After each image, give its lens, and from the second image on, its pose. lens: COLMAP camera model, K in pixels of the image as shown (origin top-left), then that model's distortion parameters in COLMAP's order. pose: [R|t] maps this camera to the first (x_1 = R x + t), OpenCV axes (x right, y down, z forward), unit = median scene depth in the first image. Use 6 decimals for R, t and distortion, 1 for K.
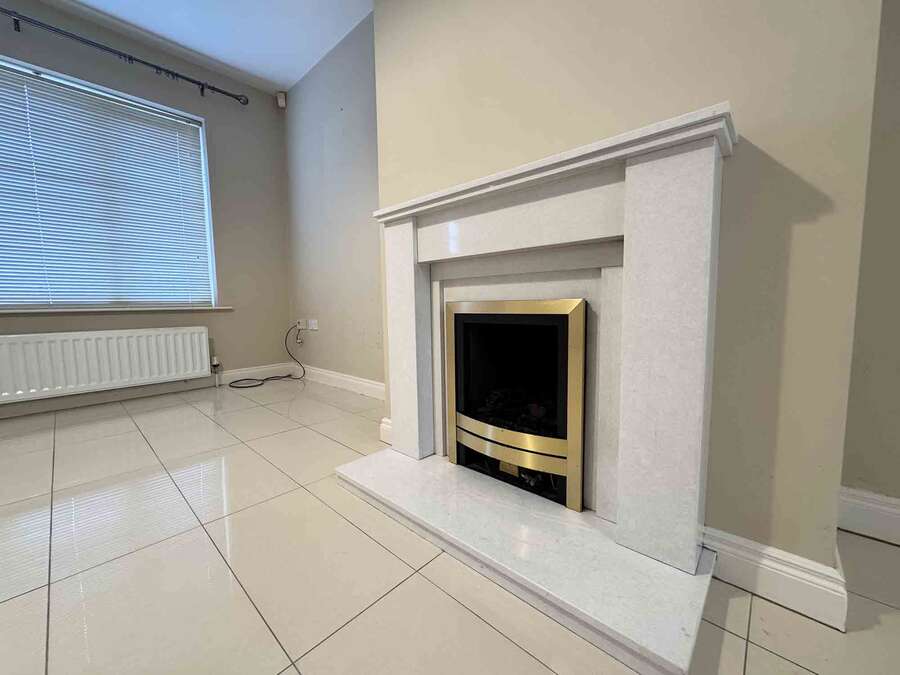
lens RADIAL K [[358.6, 0, 450.0], [0, 358.6, 337.5], [0, 0, 1]] dist [-0.000248, 0.000059]
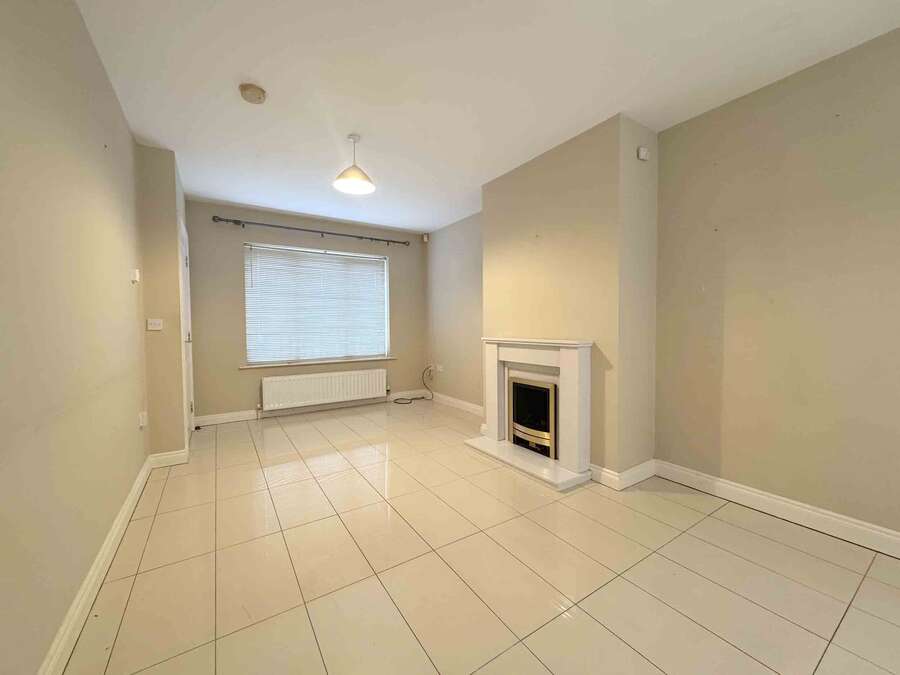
lens RADIAL K [[358.6, 0, 450.0], [0, 358.6, 337.5], [0, 0, 1]] dist [-0.000248, 0.000059]
pose [[0.968592, 0.013494, -0.248291, 0.188885], [-0.026991, 0.998332, -0.051034, -0.217830], [0.247188, 0.056133, 0.967340, -1.429494]]
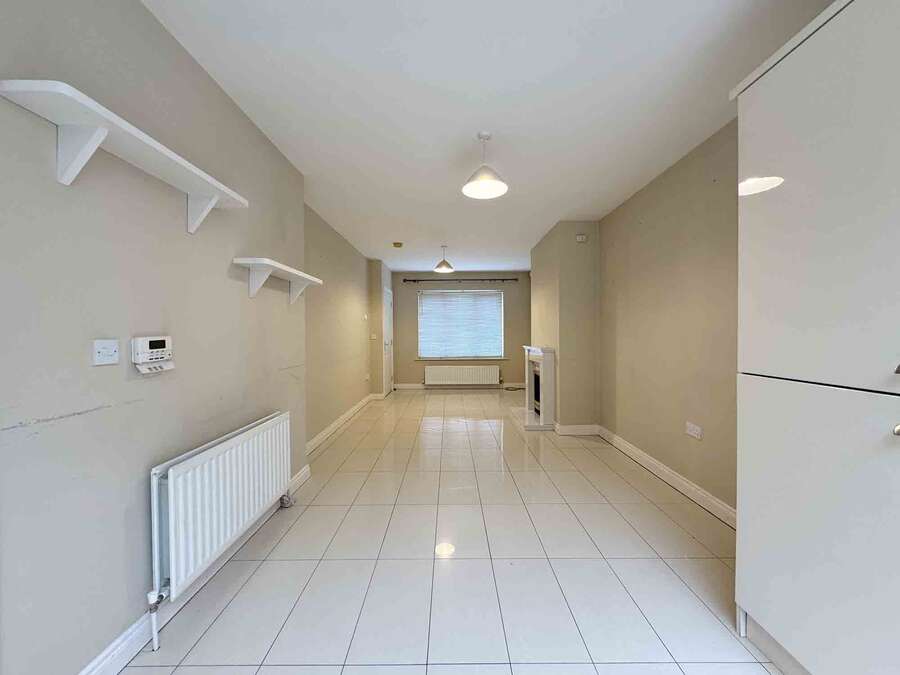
lens RADIAL K [[358.6, 0, 450.0], [0, 358.6, 337.5], [0, 0, 1]] dist [-0.000248, 0.000059]
pose [[0.677610, 0.017618, -0.735210, 2.181276], [-0.070451, 0.996670, -0.041048, -0.219628], [0.732039, 0.079611, 0.676595, -2.310375]]
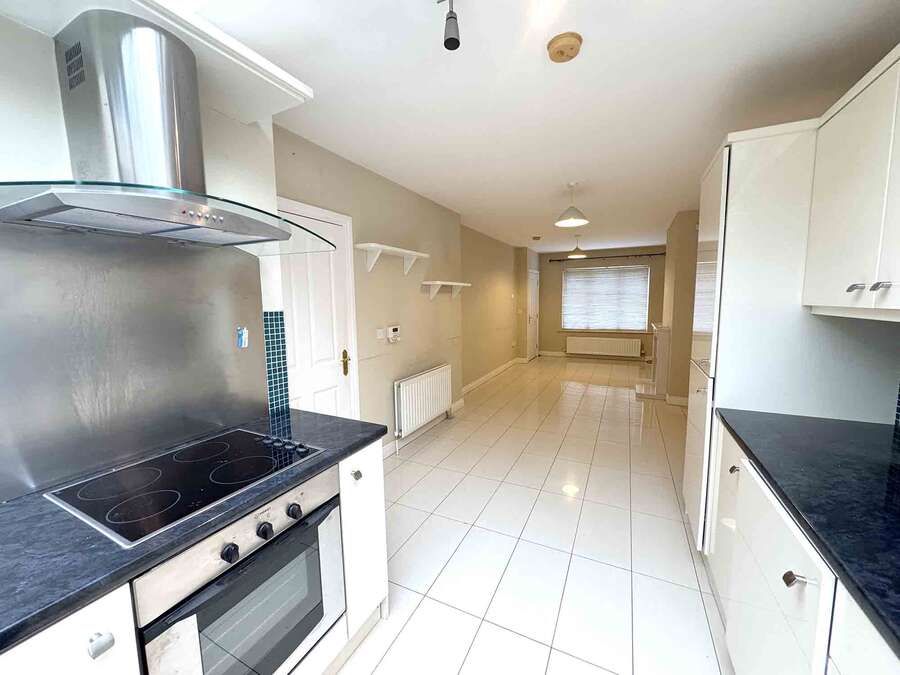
lens RADIAL K [[358.6, 0, 450.0], [0, 358.6, 337.5], [0, 0, 1]] dist [-0.000248, 0.000059]
pose [[0.283154, 0.109793, -0.952769, 3.245091], [-0.078334, 0.992754, 0.091121, -0.380478], [0.955870, 0.048833, 0.289703, -2.570690]]
